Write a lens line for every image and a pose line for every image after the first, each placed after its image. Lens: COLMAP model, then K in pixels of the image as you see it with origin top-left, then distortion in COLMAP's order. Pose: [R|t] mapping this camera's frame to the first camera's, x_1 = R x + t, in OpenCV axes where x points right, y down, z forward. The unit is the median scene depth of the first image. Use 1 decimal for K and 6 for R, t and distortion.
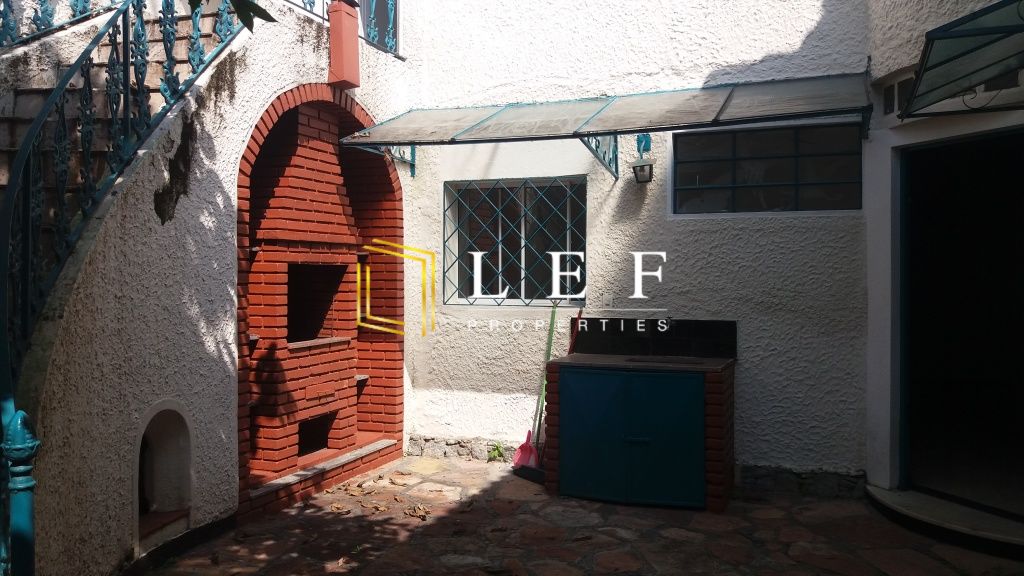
lens RADIAL K [[847.5, 0, 510.9], [0, 847.5, 279.9], [0, 0, 1]] dist [0.033930, -0.051663]
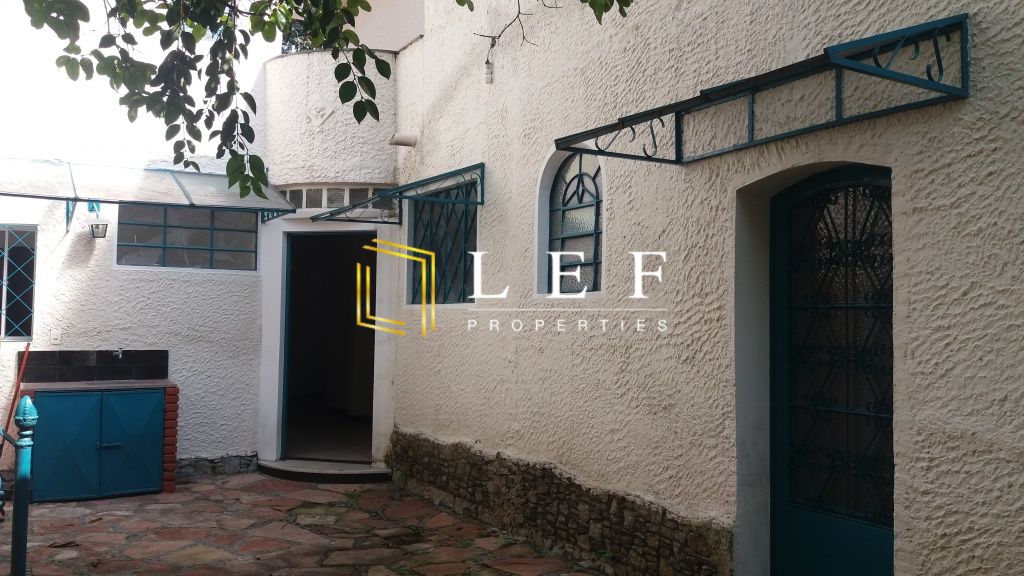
lens RADIAL K [[847.5, 0, 511.4], [0, 847.5, 289.8], [0, 0, 1]] dist [0.033930, -0.051663]
pose [[0.629317, 0.037957, 0.776221, -0.427083], [-0.010040, 0.999120, -0.040716, 0.004053], [-0.777084, 0.017830, 0.629144, -0.239917]]
